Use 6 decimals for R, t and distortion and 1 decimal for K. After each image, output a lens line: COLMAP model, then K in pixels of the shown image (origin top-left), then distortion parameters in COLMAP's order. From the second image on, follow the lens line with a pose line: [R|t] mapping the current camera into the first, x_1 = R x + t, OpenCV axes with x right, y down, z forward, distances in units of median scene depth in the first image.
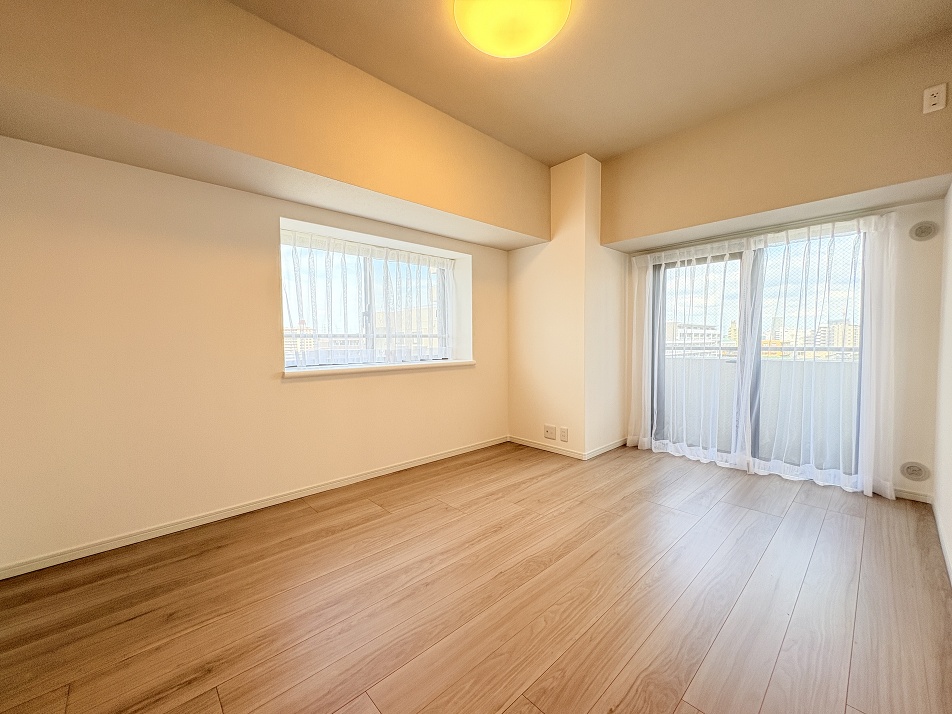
lens RADIAL K [[376.3, 0, 473.4], [0, 376.3, 356.2], [0, 0, 1]] dist [-0.001648, -0.000305]
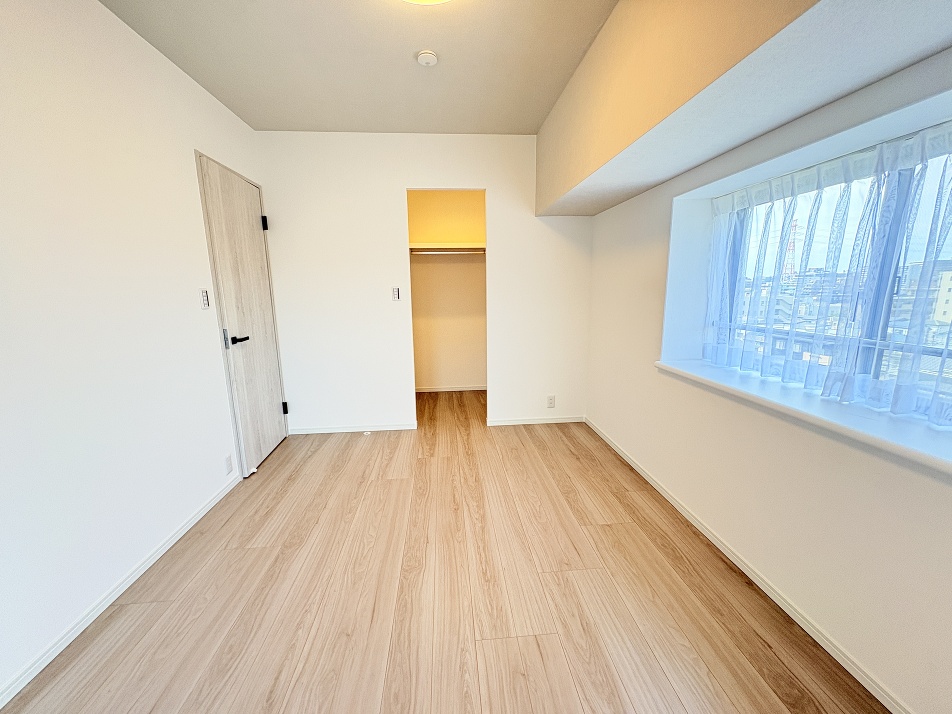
lens RADIAL K [[376.3, 0, 473.4], [0, 376.3, 356.2], [0, 0, 1]] dist [-0.001648, -0.000305]
pose [[-0.610339, 0.156720, -0.776482, 0.657458], [-0.014412, 0.977874, 0.208697, -0.197834], [0.792009, 0.138566, -0.594577, 1.406084]]
